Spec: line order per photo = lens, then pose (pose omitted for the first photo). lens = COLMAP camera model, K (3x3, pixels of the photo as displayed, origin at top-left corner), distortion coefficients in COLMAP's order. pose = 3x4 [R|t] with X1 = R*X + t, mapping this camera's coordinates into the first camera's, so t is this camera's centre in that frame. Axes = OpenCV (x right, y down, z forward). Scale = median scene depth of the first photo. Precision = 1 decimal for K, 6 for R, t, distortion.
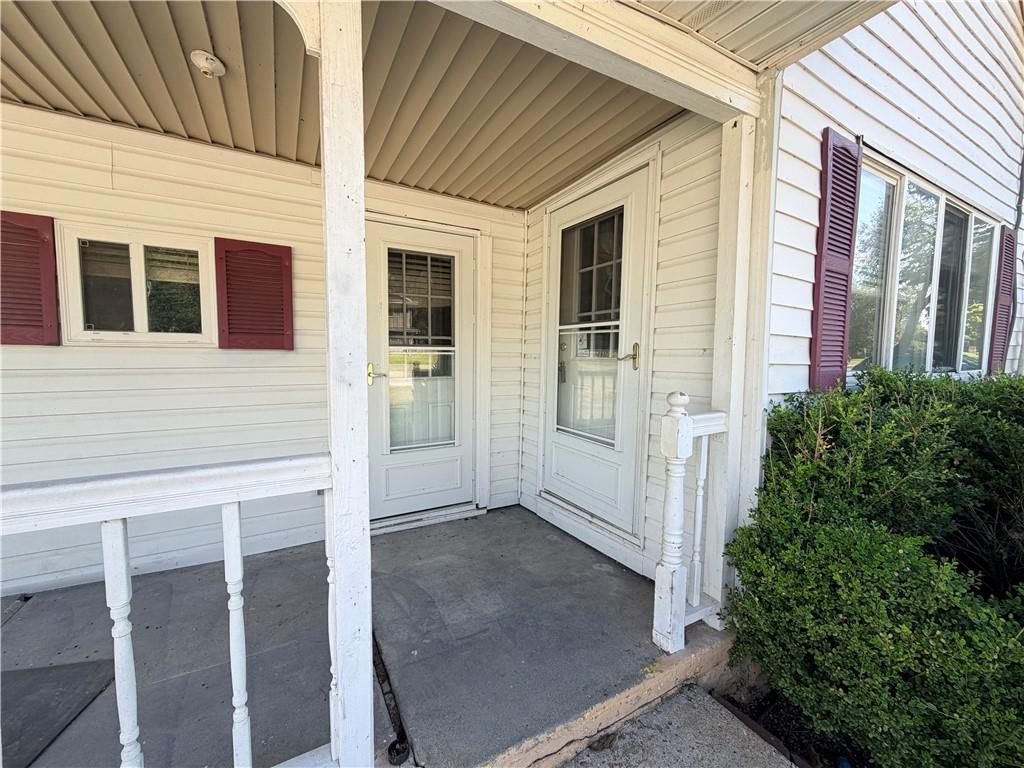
lens RADIAL K [[409.8, 0, 510.2], [0, 409.8, 384.2], [0, 0, 1]] dist [-0.000088, -0.000038]
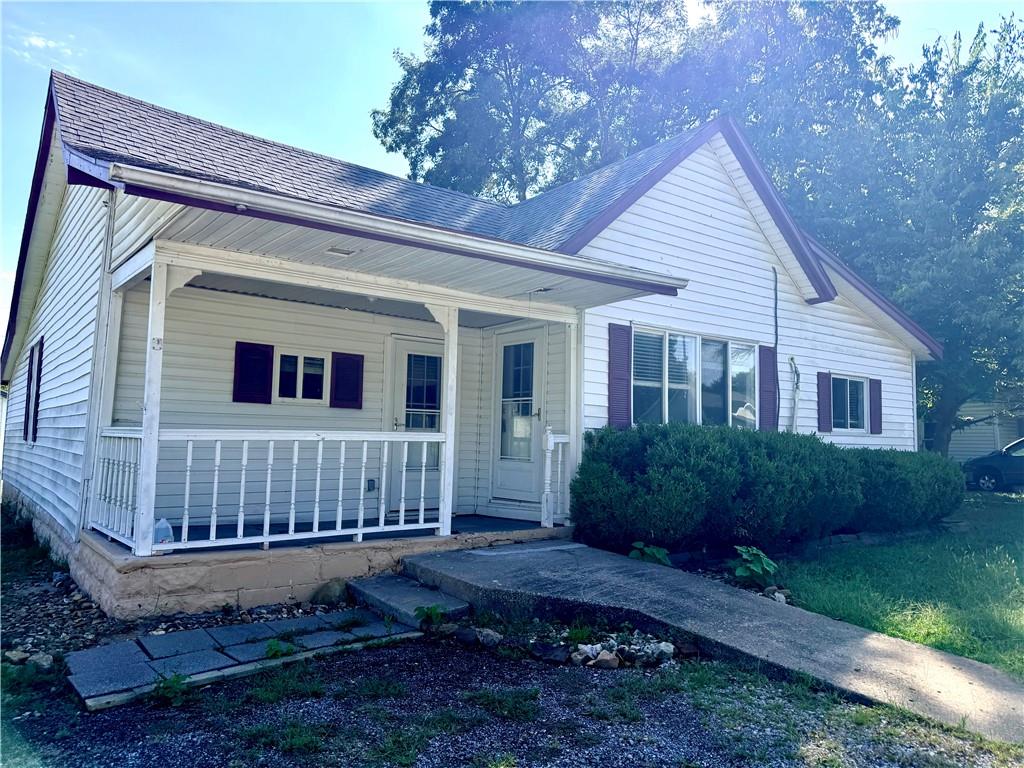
lens RADIAL K [[728.1, 0, 512.0], [0, 728.1, 384.0], [0, 0, 1]] dist [0.113030, -0.145991]
pose [[0.988781, 0.021968, 0.147752, -0.376456], [0.000884, 0.988249, -0.152848, 0.340189], [-0.149373, 0.151263, 0.977142, -2.579143]]
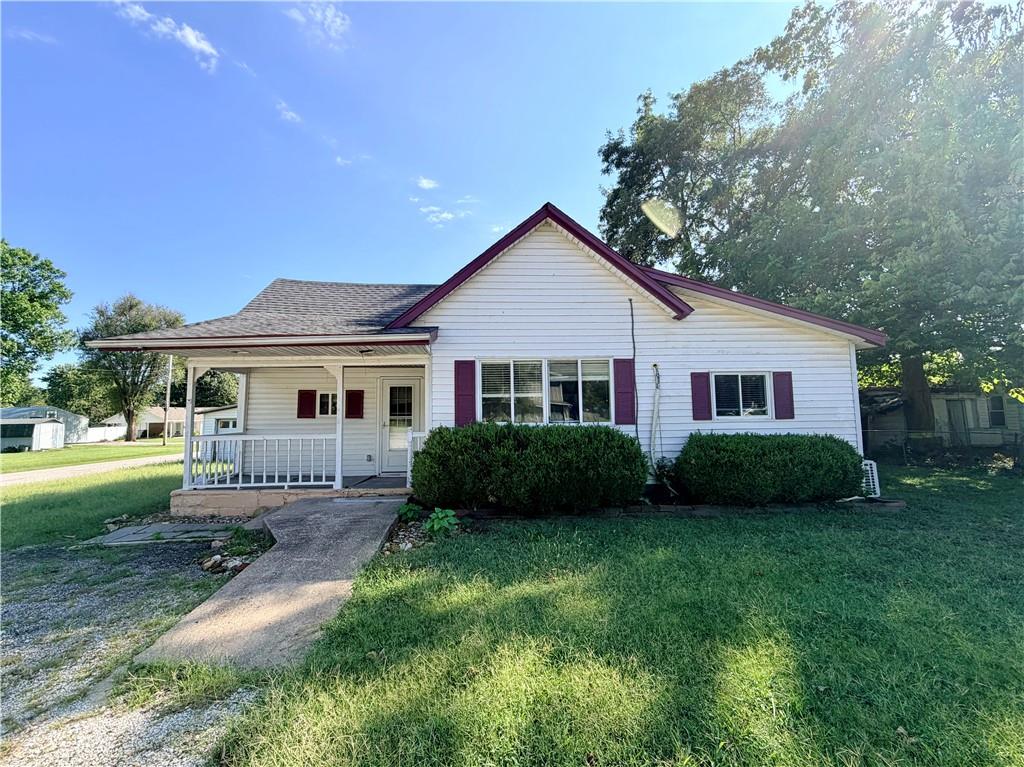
lens RADIAL K [[421.8, 0, 501.7], [0, 421.8, 387.8], [0, 0, 1]] dist [0.000854, 0.000024]
pose [[0.892669, -0.049315, -0.448006, 2.429501], [-0.017515, 0.989450, -0.143813, 0.172165], [0.450372, 0.136224, 0.882388, -1.896005]]
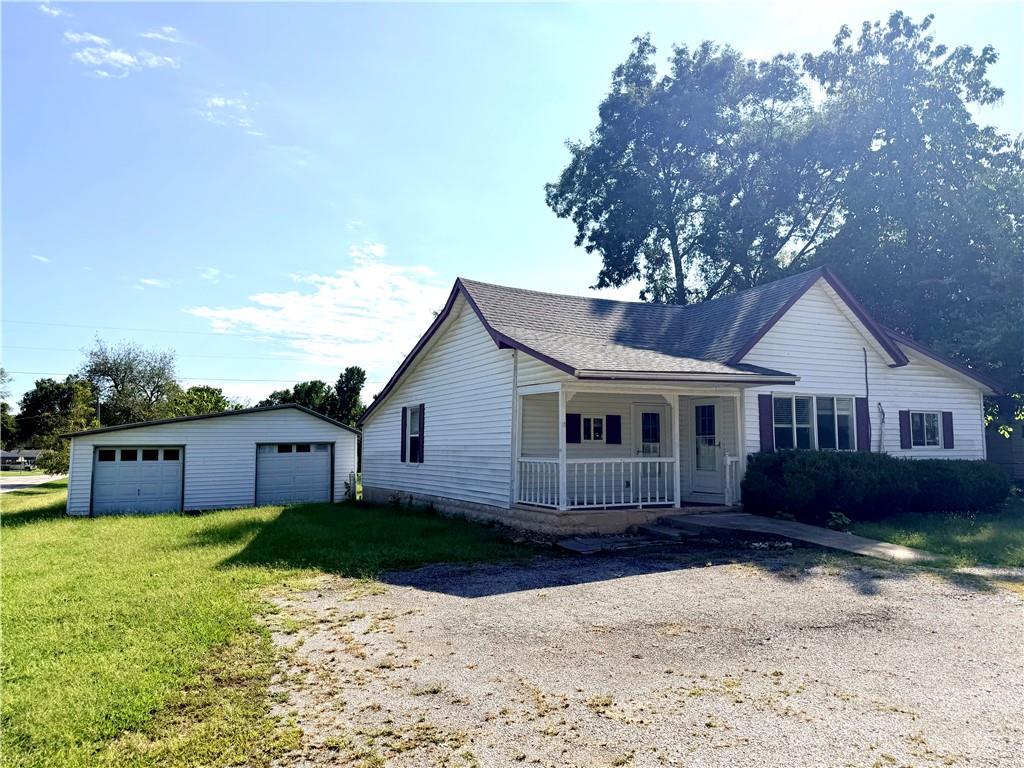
lens RADIAL K [[728.1, 0, 512.0], [0, 728.1, 384.0], [0, 0, 1]] dist [0.113030, -0.145991]
pose [[0.998995, -0.014606, -0.042371, -1.301932], [0.007307, 0.985835, -0.167556, 0.493053], [0.044219, 0.167078, 0.984952, -5.788759]]
